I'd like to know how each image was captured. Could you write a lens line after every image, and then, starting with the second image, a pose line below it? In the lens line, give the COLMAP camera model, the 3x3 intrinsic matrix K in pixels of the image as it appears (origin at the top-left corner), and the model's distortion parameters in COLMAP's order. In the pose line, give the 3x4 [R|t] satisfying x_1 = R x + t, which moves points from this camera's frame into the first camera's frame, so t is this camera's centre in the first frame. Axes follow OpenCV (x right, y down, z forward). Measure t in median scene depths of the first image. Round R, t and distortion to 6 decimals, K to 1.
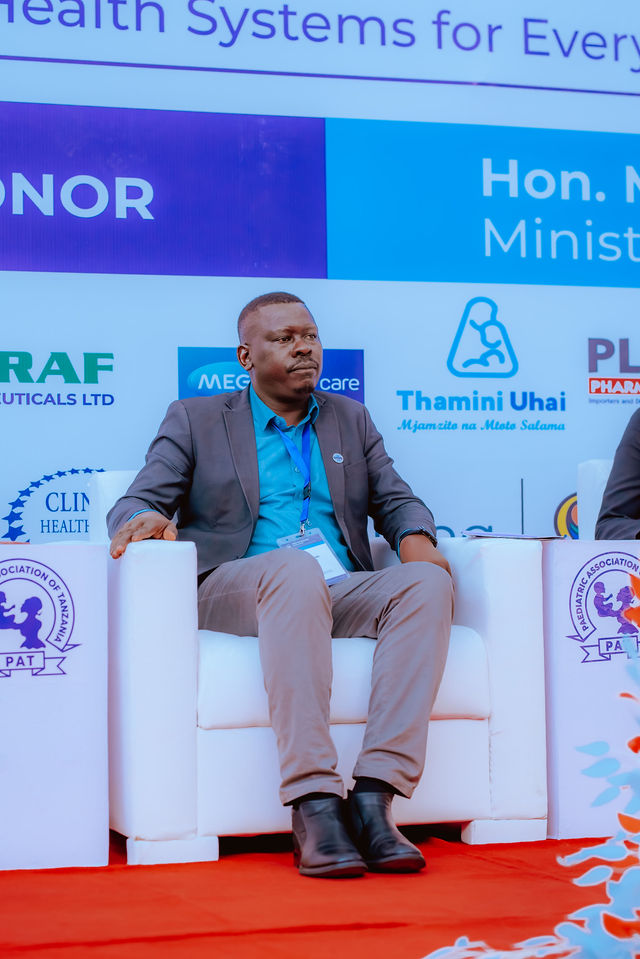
lens RADIAL K [[2257.2, 0, 305.5], [0, 2257.2, 502.0], [0, 0, 1]] dist [0.014343, -0.579619]
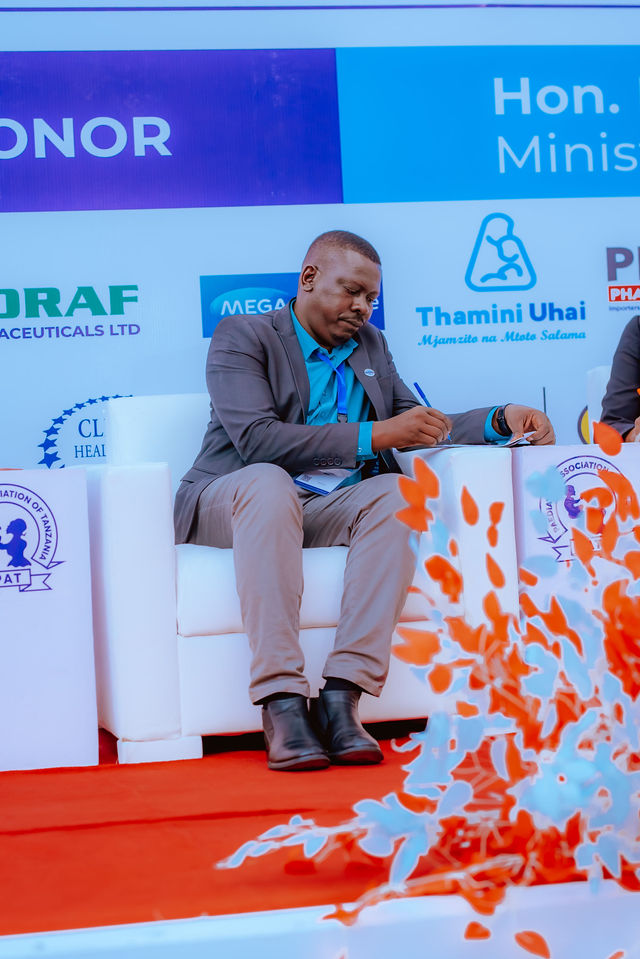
lens RADIAL K [[2257.2, 0, 305.5], [0, 2257.2, 502.0], [0, 0, 1]] dist [0.014343, -0.579619]
pose [[0.993469, -0.036328, -0.108168, 0.102819], [0.040436, 0.998532, 0.036033, 0.000532], [0.106700, -0.040172, 0.993479, -0.043410]]
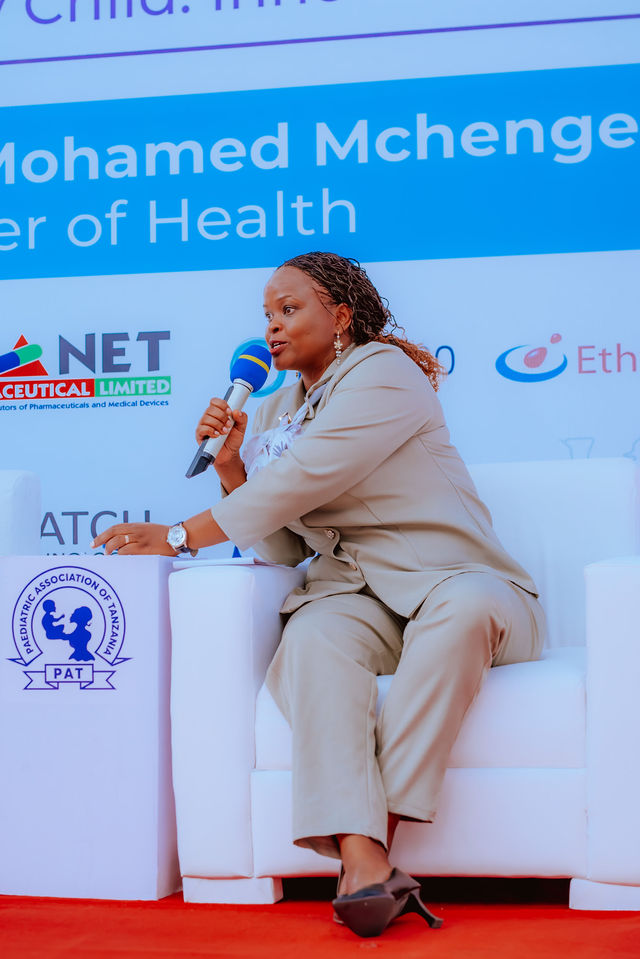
lens RADIAL K [[2257.2, 0, 305.5], [0, 2257.2, 502.0], [0, 0, 1]] dist [0.014343, -0.579619]
pose [[0.837944, -0.012684, -0.545609, 0.800921], [0.021660, 0.999715, 0.010025, -0.014781], [0.545327, -0.020219, 0.837980, 0.346403]]
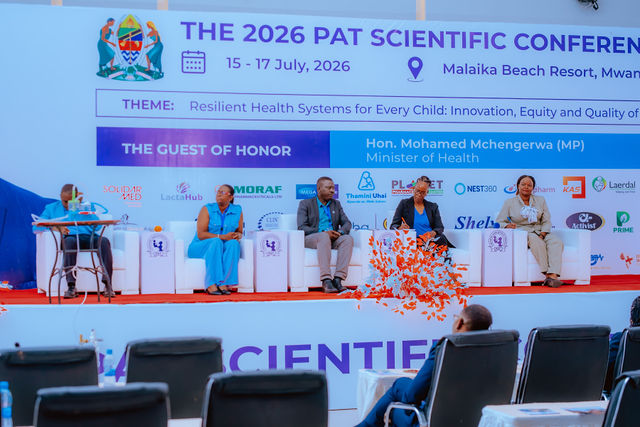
lens RADIAL K [[1506.4, 0, 320.0], [0, 1506.4, 213.5], [0, 0, 1]] dist [0.014343, -0.579619]
pose [[0.999986, 0.005315, 0.000765, -0.011796], [-0.005331, 0.999699, 0.023927, -0.083028], [-0.000637, -0.023931, 0.999713, -1.946626]]
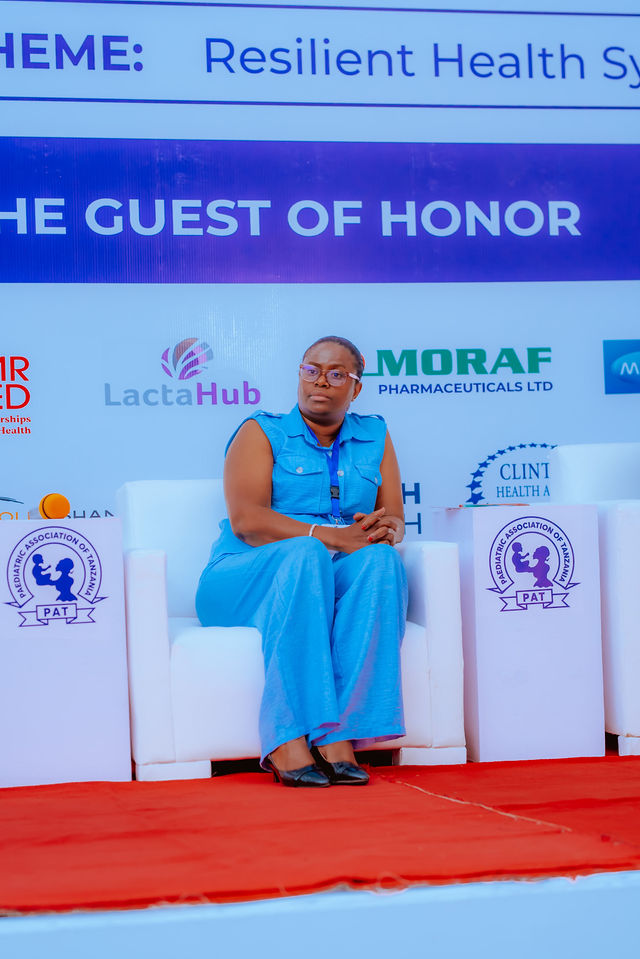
lens RADIAL K [[2257.2, 0, 305.5], [0, 2257.2, 502.0], [0, 0, 1]] dist [0.014343, -0.579619]
pose [[0.994955, -0.024341, -0.097321, -0.099872], [0.025740, 0.999582, 0.013147, -0.002472], [0.096960, -0.015586, 0.995166, -0.215659]]
